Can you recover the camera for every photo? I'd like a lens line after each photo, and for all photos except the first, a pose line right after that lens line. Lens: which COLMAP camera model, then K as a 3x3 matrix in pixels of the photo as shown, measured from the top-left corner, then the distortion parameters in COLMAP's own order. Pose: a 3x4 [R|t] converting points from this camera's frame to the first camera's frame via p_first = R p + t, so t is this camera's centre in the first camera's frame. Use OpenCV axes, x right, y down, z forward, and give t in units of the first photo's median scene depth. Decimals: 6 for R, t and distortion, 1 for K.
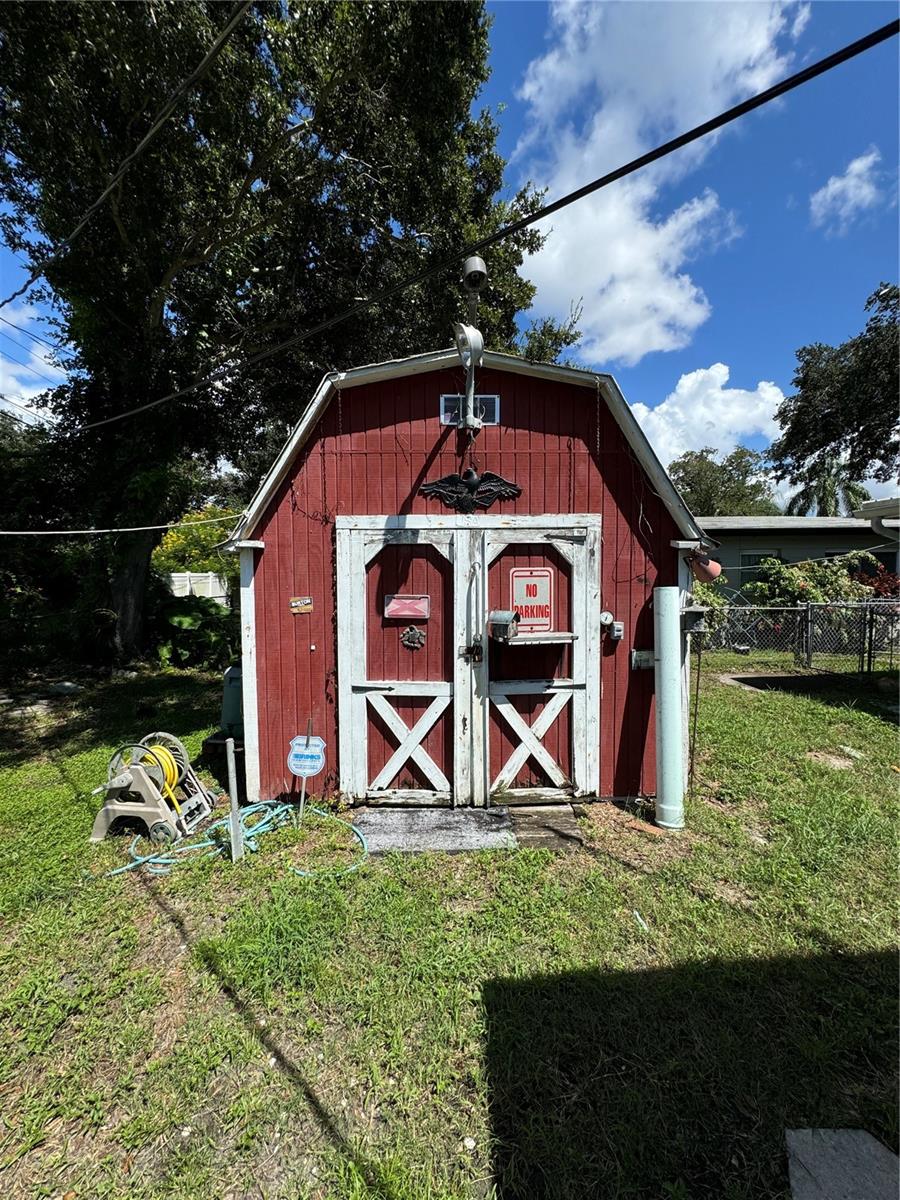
lens RADIAL K [[479.3, 0, 441.3], [0, 479.3, 601.2], [0, 0, 1]] dist [-0.005623, 0.001080]
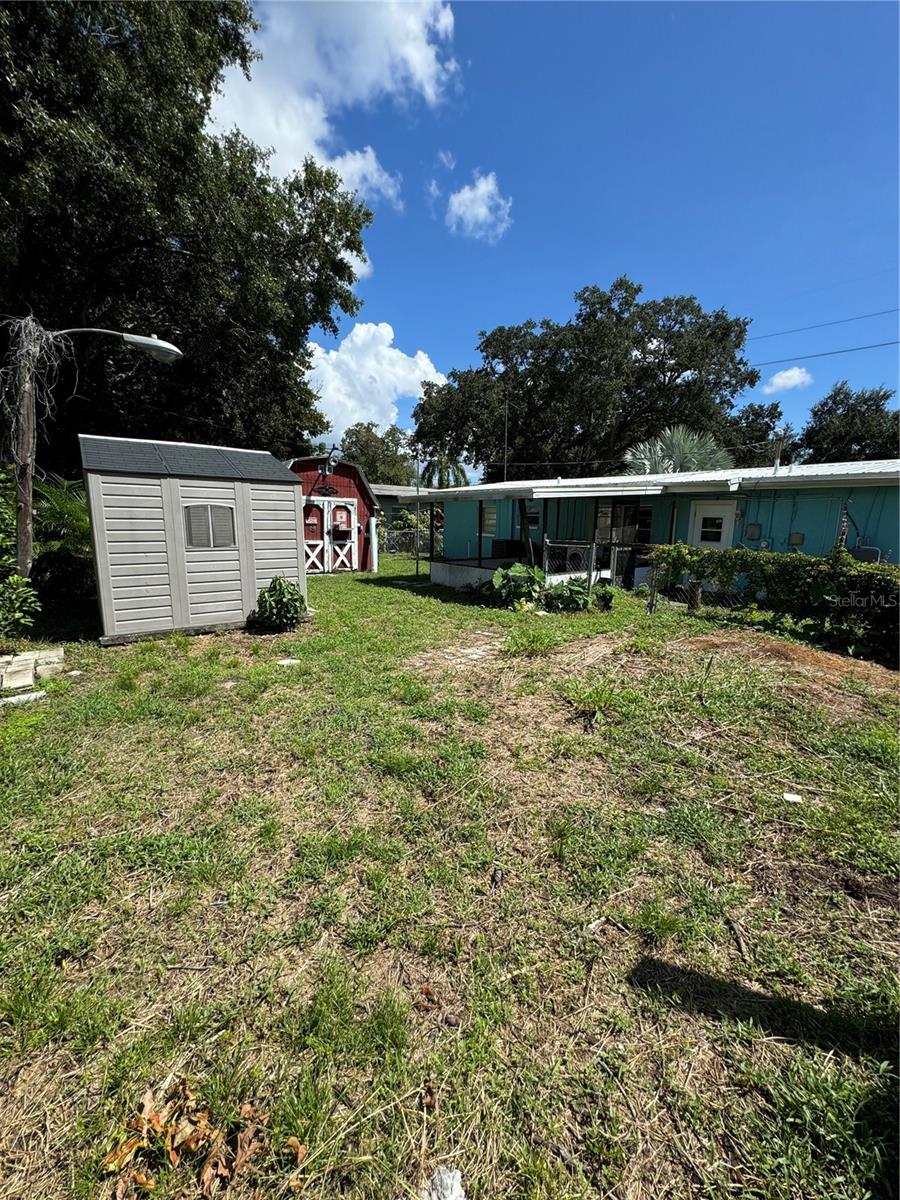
lens RADIAL K [[479.3, 0, 449.3], [0, 479.3, 604.2], [0, 0, 1]] dist [-0.005623, 0.001080]
pose [[0.796858, -0.081149, 0.598692, -1.525106], [0.000571, 0.991039, 0.133570, 0.160225], [-0.604167, -0.106094, 0.789764, -2.730628]]
